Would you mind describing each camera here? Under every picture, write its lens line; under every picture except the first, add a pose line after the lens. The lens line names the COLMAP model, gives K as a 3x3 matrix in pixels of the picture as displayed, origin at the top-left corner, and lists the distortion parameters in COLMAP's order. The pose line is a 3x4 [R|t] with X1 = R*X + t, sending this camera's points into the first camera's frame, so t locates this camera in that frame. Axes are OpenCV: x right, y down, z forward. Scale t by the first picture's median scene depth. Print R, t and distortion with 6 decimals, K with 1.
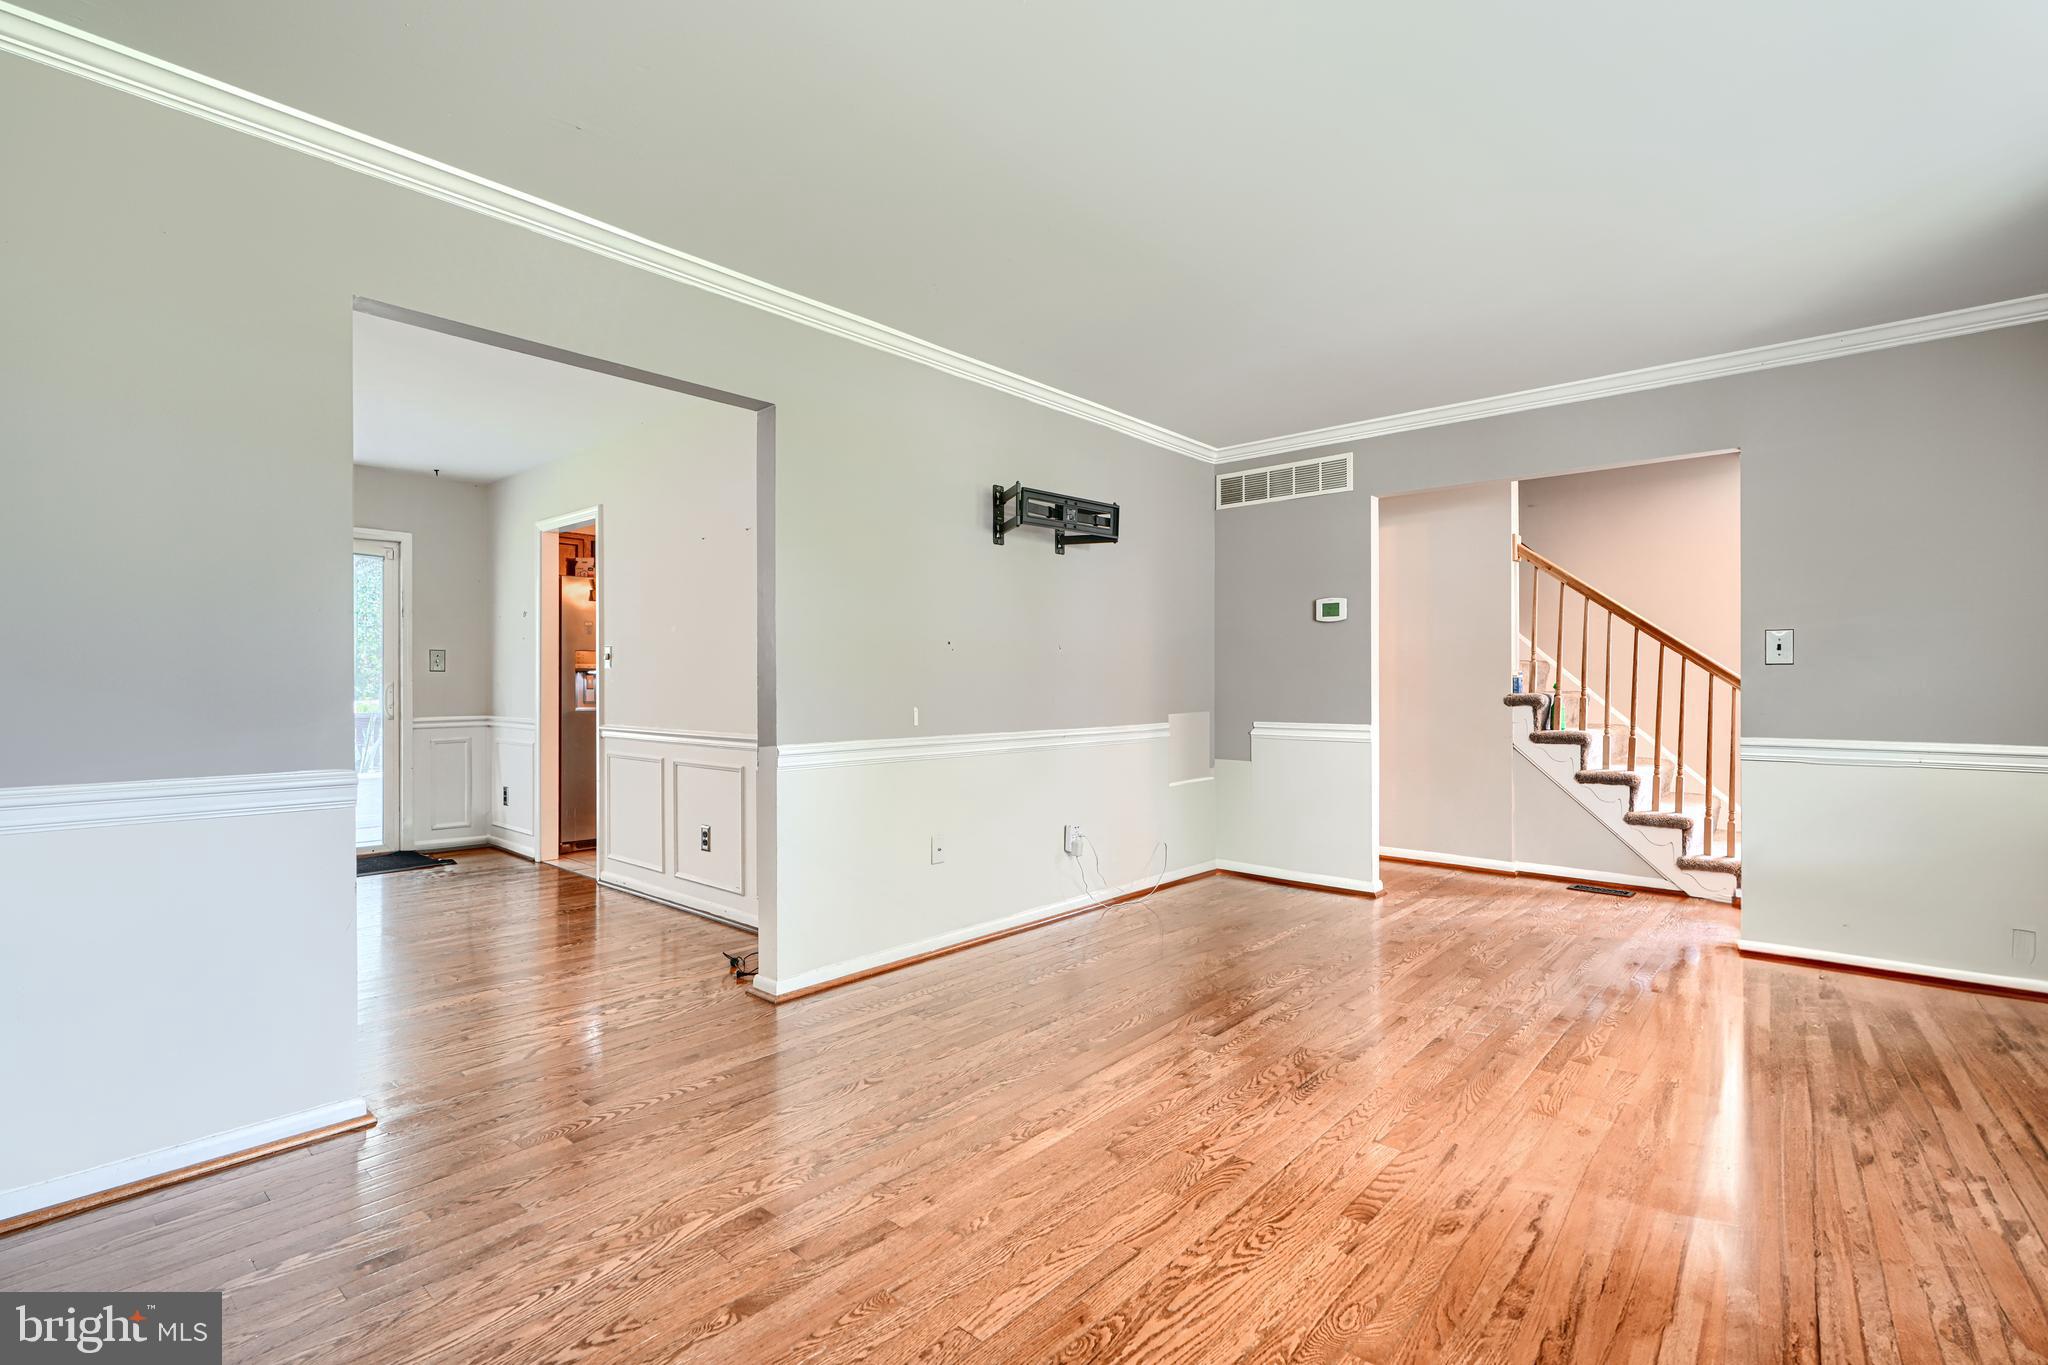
lens RADIAL K [[931.1, 0, 1018.2], [0, 931.1, 705.8], [0, 0, 1]] dist [0.000285, -0.000425]
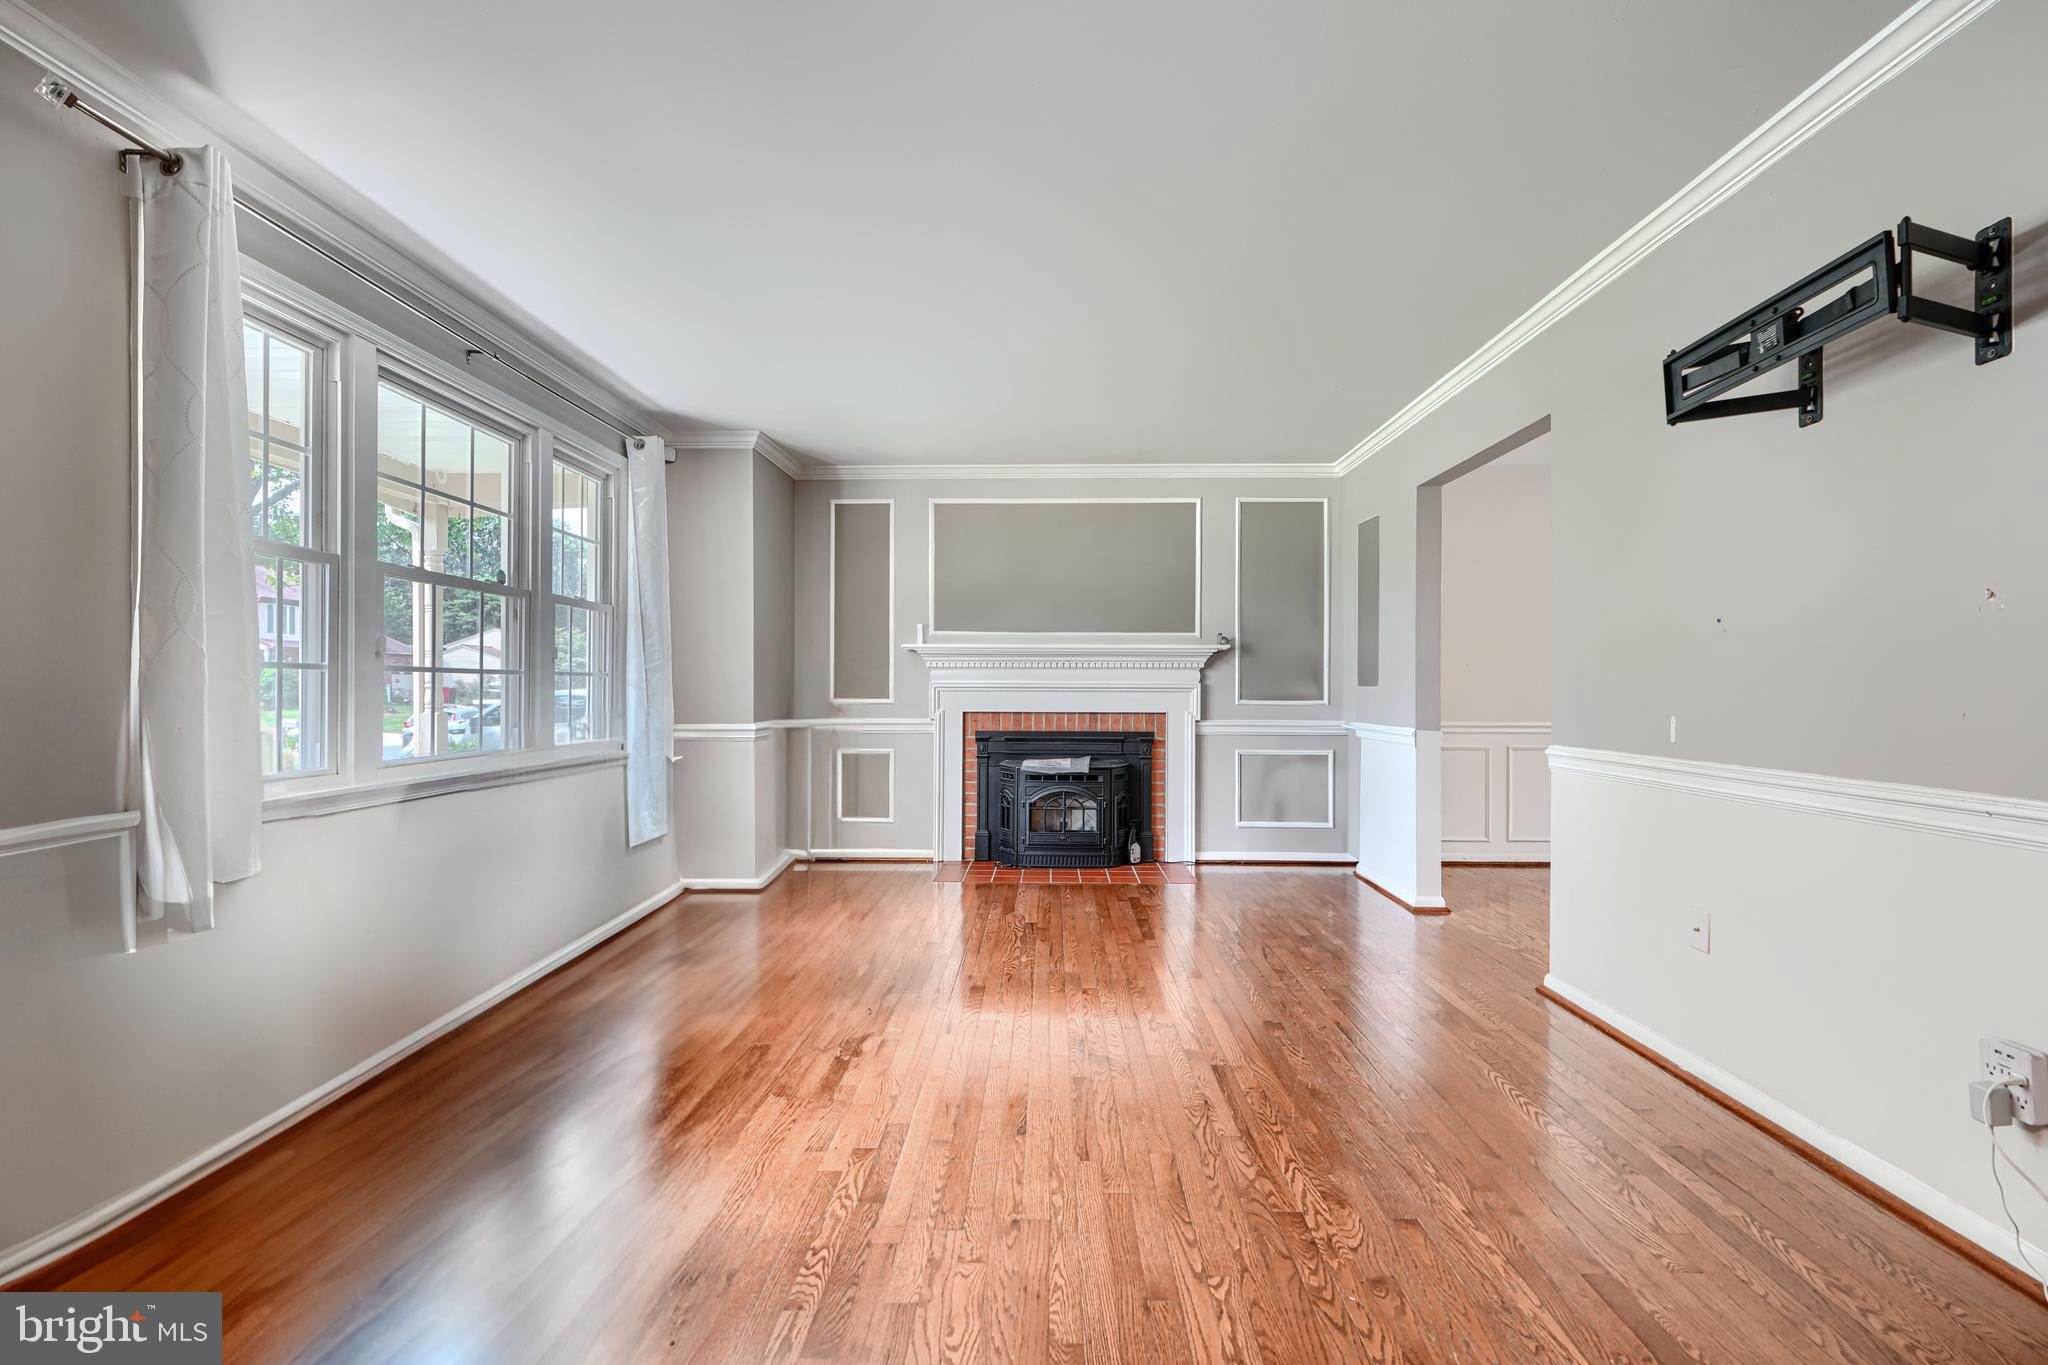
lens RADIAL K [[931.1, 0, 1018.2], [0, 931.1, 705.8], [0, 0, 1]] dist [0.000285, -0.000425]
pose [[-0.766171, 0.010565, -0.642550, 1.044722], [-0.013791, 0.999364, 0.032877, -0.030113], [0.642489, 0.034051, -0.765538, 1.737356]]
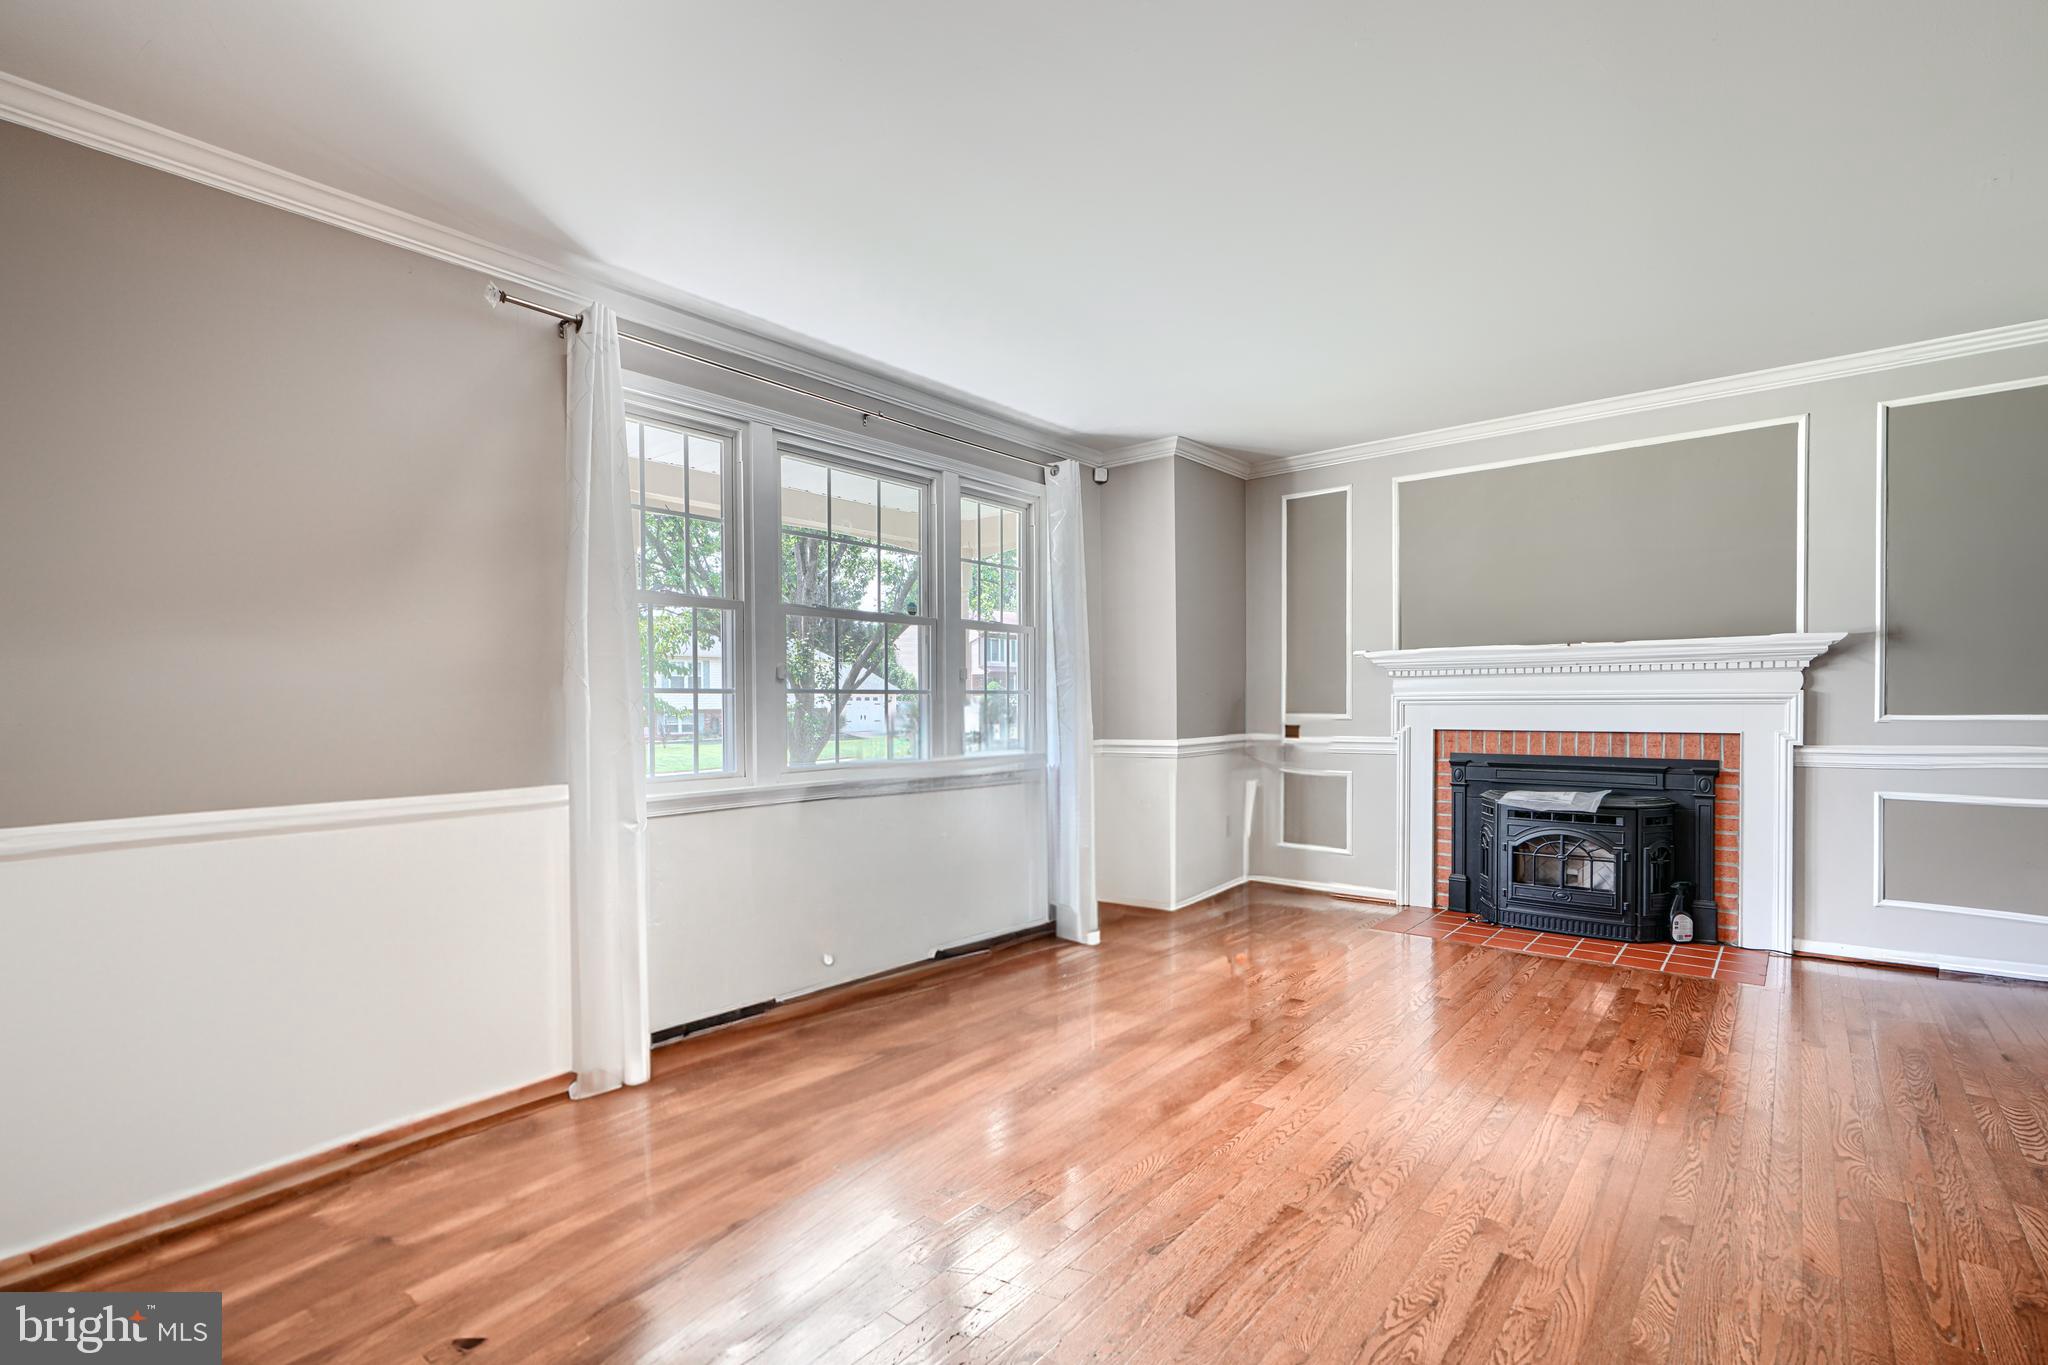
lens RADIAL K [[937.7, 0, 1015.0], [0, 937.7, 732.2], [0, 0, 1]] dist [0.002145, 0.000290]
pose [[-0.999226, 0.009141, -0.038250, 0.621255], [0.007220, 0.998720, 0.050063, -0.034561], [0.038659, 0.049748, -0.998013, 1.775655]]
